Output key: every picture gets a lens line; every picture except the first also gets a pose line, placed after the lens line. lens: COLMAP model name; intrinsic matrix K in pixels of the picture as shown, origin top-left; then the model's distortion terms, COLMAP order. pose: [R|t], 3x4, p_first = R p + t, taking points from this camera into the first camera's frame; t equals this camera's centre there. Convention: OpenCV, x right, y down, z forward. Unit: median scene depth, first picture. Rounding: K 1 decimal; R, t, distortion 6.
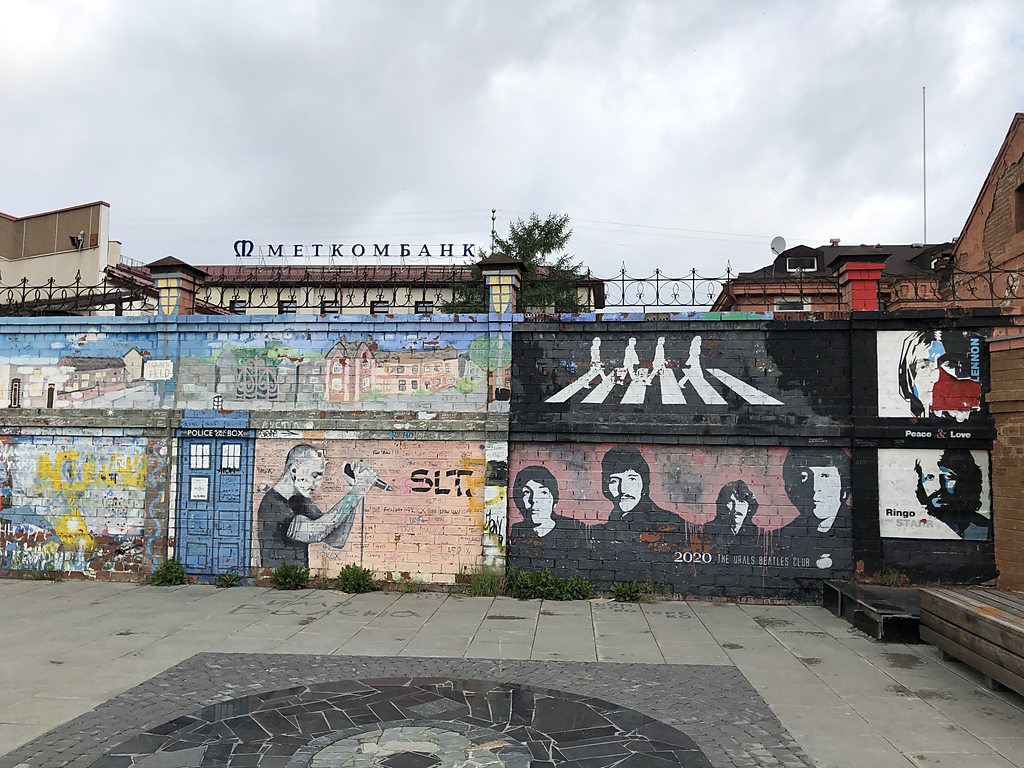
lens RADIAL K [[844.5, 0, 512.0], [0, 844.5, 384.0], [0, 0, 1]] dist [0.083421, -0.123926]
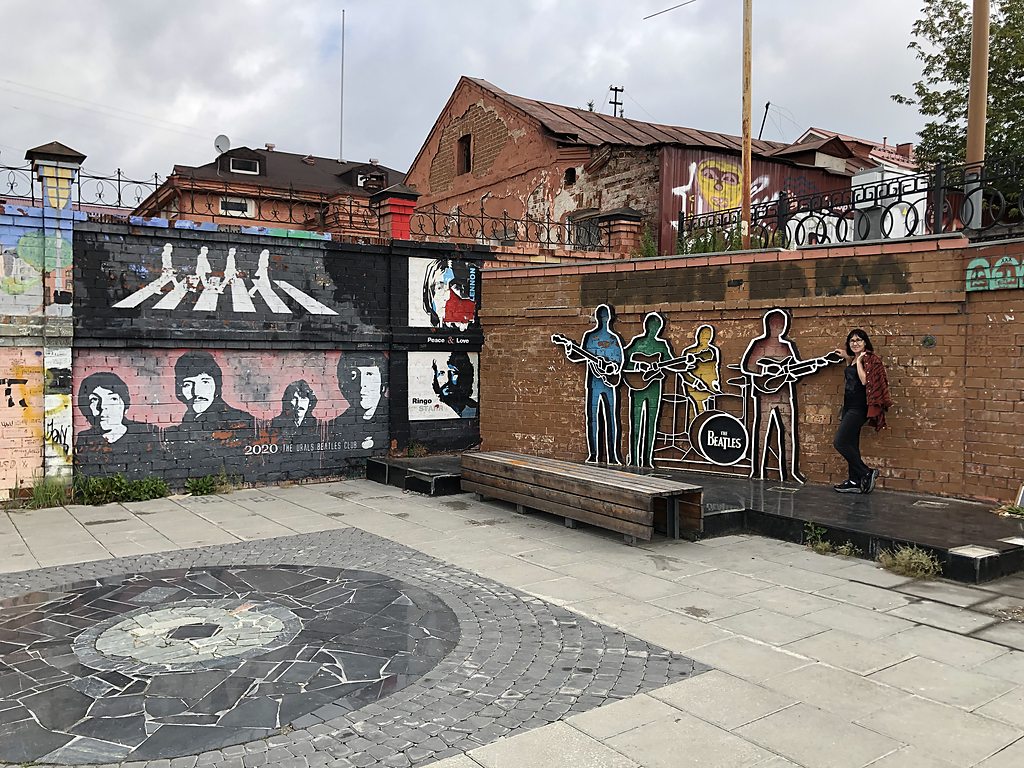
lens RADIAL K [[841.5, 0, 511.1], [0, 841.5, 390.5], [0, 0, 1]] dist [0.094992, -0.116207]
pose [[0.773111, -0.038687, 0.633090, -0.239625], [-0.044422, 0.992385, 0.114889, -0.016835], [-0.632713, -0.116945, 0.765505, -0.058765]]
